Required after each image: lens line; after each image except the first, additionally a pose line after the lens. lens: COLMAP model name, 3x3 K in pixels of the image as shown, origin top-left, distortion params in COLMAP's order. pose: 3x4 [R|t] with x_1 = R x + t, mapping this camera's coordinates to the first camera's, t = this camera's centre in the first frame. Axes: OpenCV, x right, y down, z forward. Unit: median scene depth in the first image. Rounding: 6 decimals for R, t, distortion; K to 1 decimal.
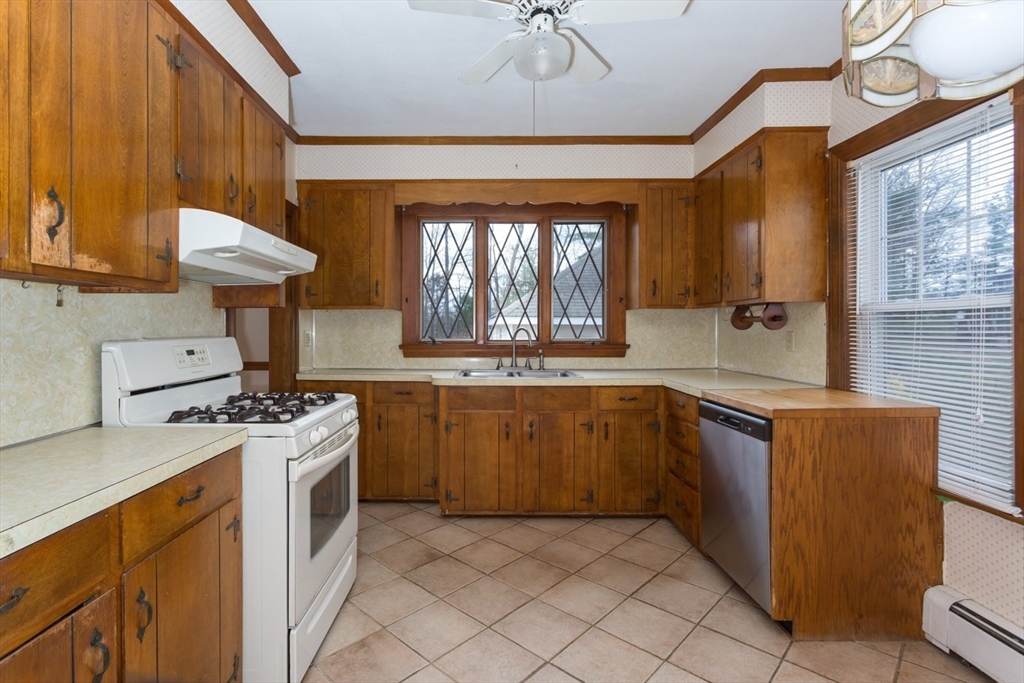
lens RADIAL K [[502.2, 0, 489.8], [0, 502.2, 331.3], [0, 0, 1]] dist [-0.002973, 0.000638]
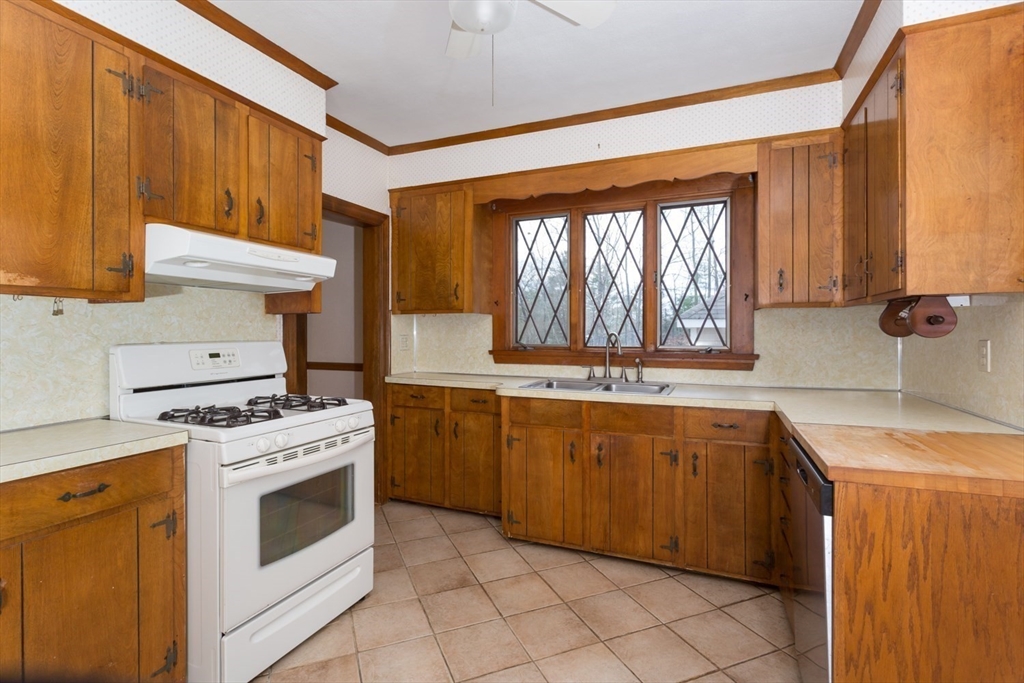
lens RADIAL K [[502.2, 0, 489.8], [0, 502.2, 331.3], [0, 0, 1]] dist [-0.002973, 0.000638]
pose [[0.915981, 0.001220, -0.401219, 0.251926], [-0.003707, 0.999978, -0.005423, -0.004473], [0.401203, 0.006455, 0.915966, 0.150325]]
